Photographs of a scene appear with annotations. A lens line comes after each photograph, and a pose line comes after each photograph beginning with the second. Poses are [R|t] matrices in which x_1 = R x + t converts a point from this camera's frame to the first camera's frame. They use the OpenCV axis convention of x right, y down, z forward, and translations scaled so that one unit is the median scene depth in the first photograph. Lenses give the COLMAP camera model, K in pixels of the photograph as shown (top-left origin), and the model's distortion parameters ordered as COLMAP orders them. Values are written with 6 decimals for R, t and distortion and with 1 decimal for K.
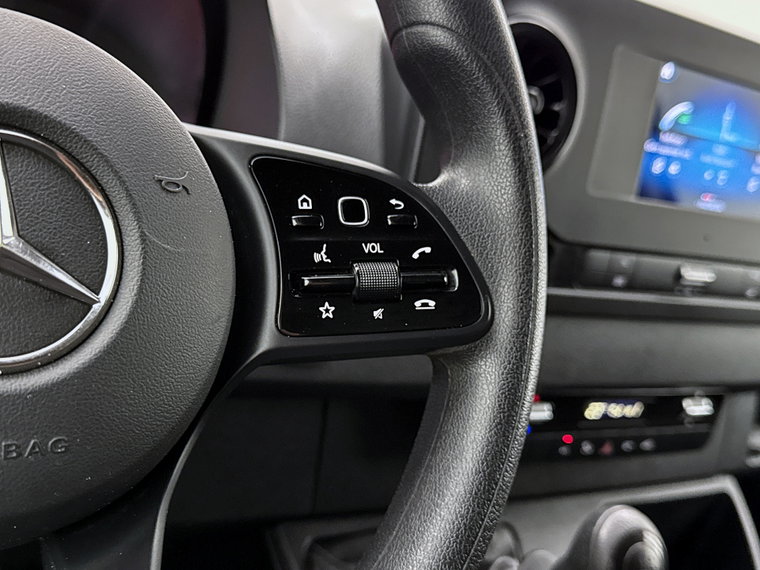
lens RADIAL K [[865.3, 0, 381.2], [0, 865.3, 289.8], [0, 0, 1]] dist [0.029796, 0.000000]
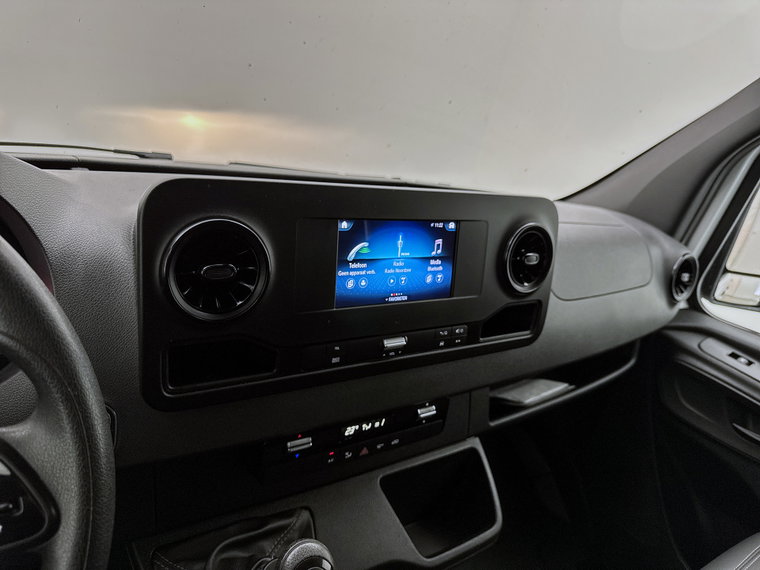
lens RADIAL K [[550.6, 0, 382.7], [0, 550.6, 272.5], [0, 0, 1]] dist [0.028567, -0.035585]
pose [[0.994408, -0.103212, 0.022376, 0.718263], [0.102654, 0.994408, 0.024794, -0.364595], [-0.024810, -0.022358, 0.999442, 0.059152]]
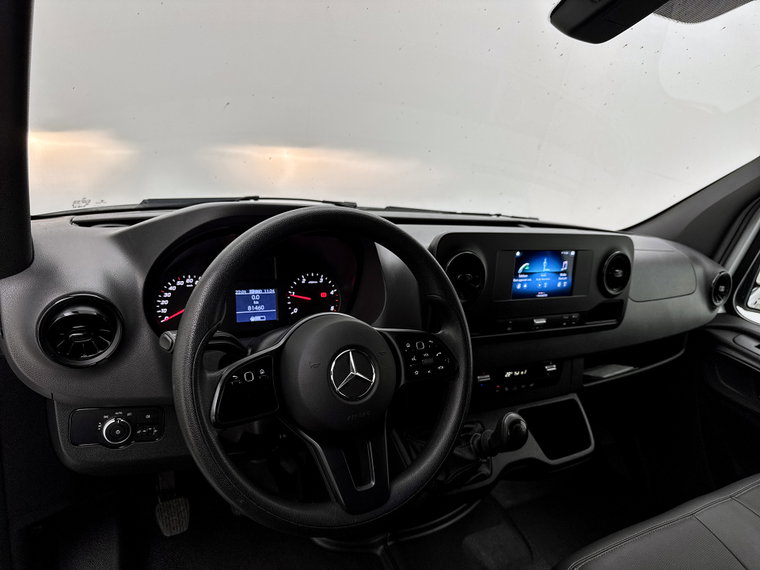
lens RADIAL K [[550.6, 0, 376.6], [0, 550.6, 275.3], [0, 0, 1]] dist [0.028567, -0.035585]
pose [[0.994091, -0.095714, -0.051198, -0.071297], [0.095337, 0.995397, -0.009769, -0.408821], [0.051897, 0.004830, 0.998641, -1.536236]]
